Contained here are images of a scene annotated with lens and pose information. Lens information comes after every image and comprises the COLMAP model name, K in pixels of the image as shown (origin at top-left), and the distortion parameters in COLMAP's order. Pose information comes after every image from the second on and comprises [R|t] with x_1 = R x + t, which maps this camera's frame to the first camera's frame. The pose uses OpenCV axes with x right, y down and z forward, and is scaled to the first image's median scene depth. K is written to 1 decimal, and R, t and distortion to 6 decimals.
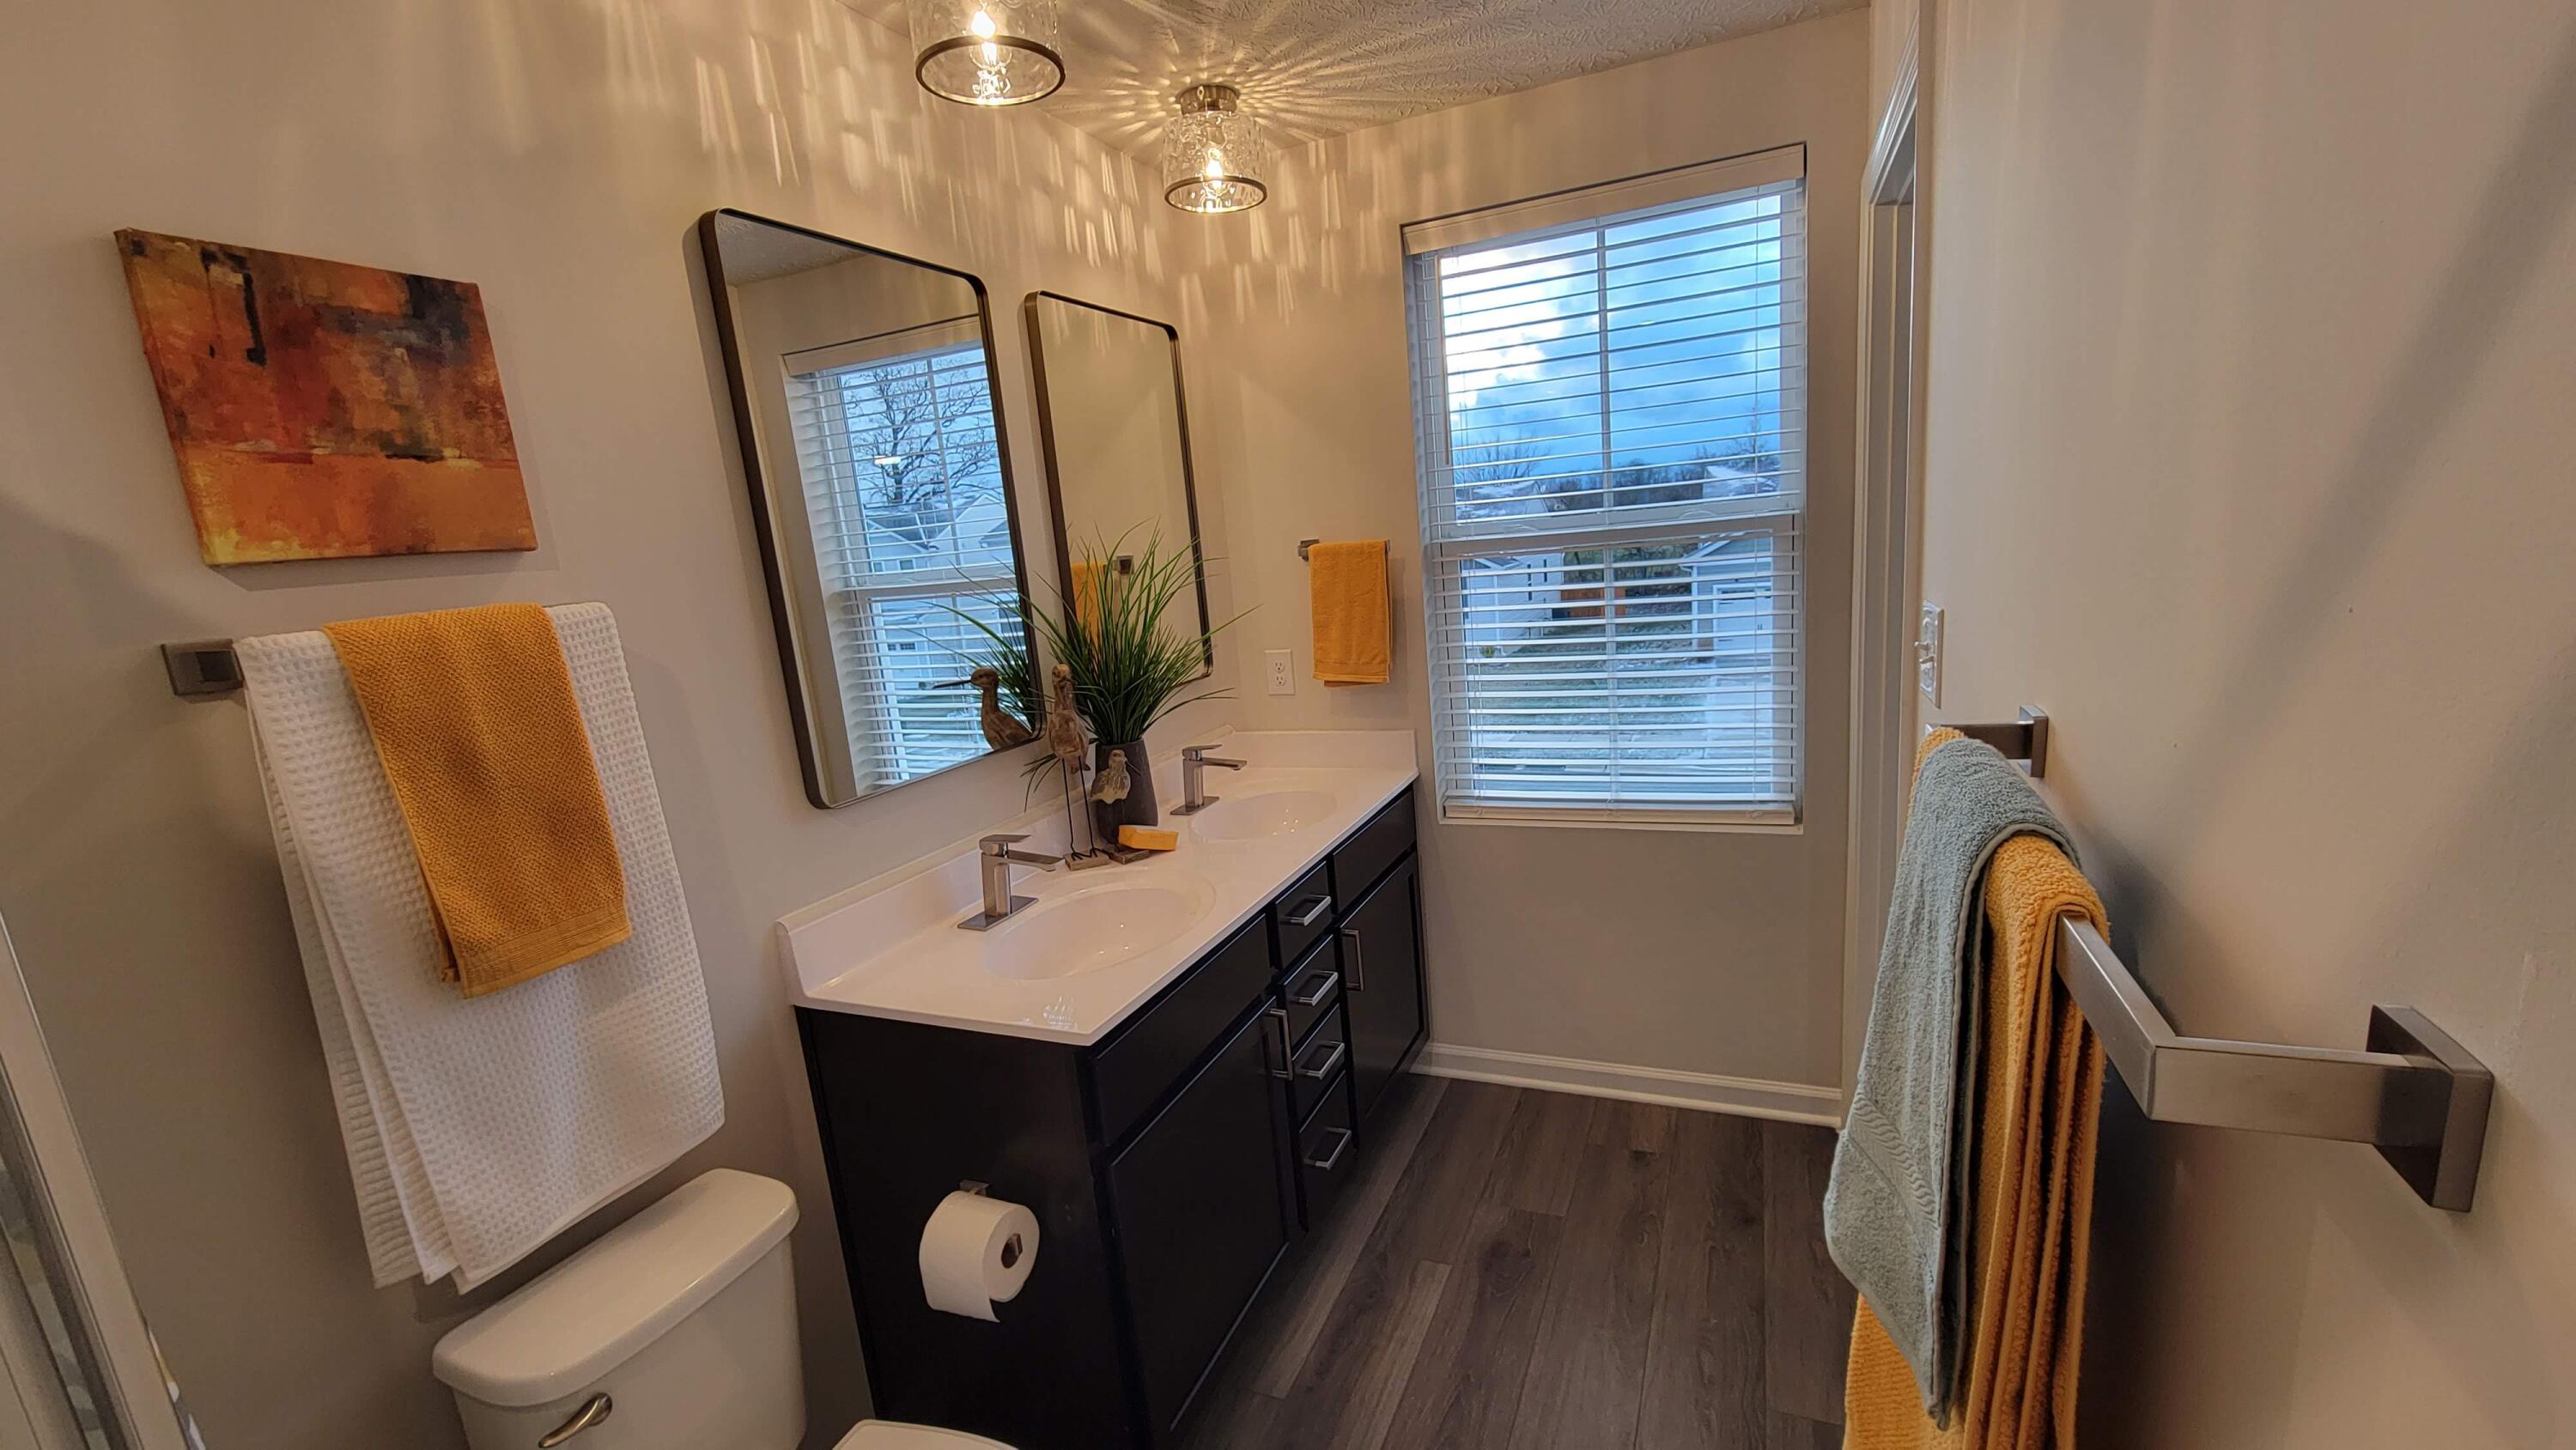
lens RADIAL K [[1054.0, 0, 1281.7], [0, 1054.0, 745.5], [0, 0, 1]] dist [-0.007811, 0.001168]
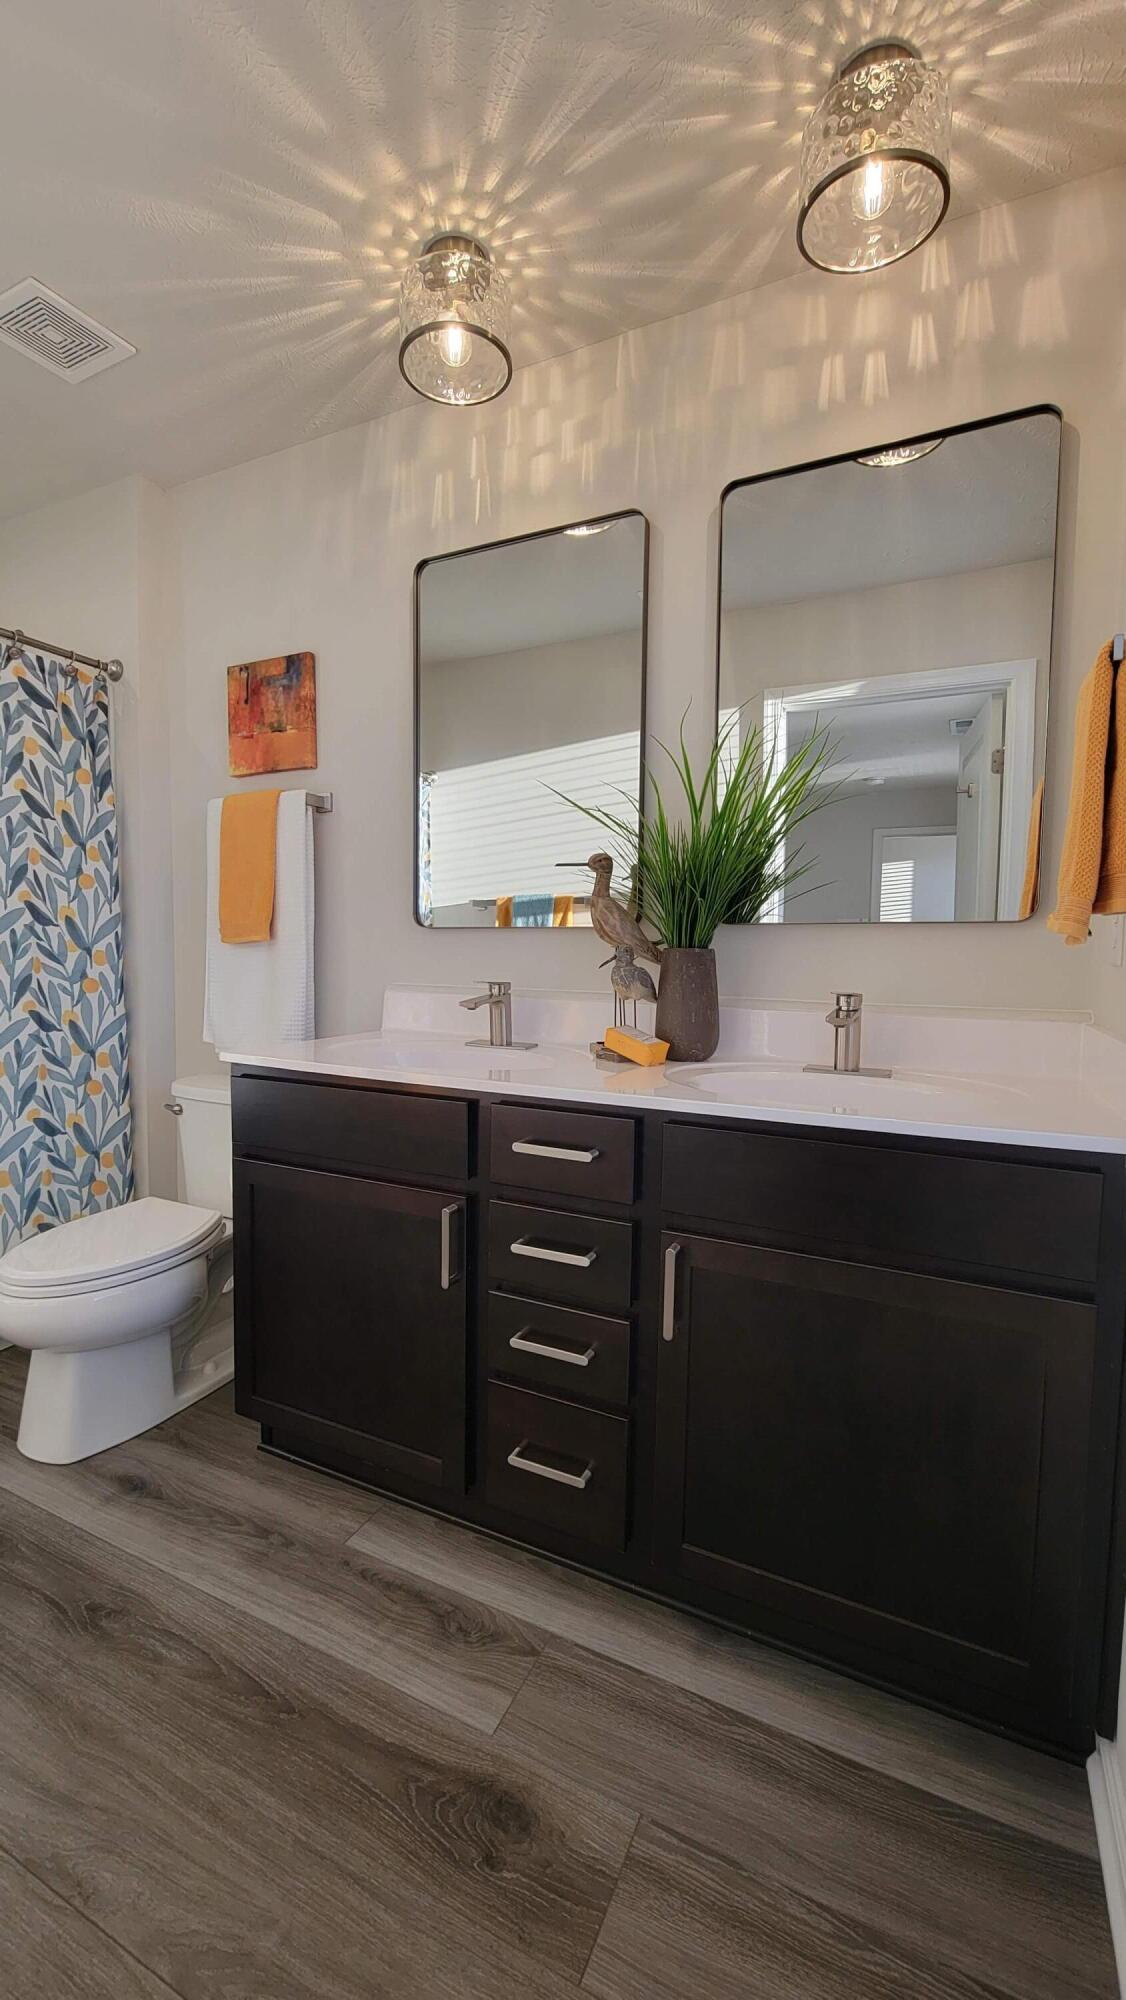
lens RADIAL K [[818.4, 0, 553.8], [0, 818.4, 1003.0], [0, 0, 1]] dist [-0.007811, 0.001168]
pose [[-0.045087, 0.148611, -0.987867, 0.741278], [-0.204978, 0.966456, 0.154745, -0.056015], [0.977728, 0.209468, -0.013113, 1.163616]]
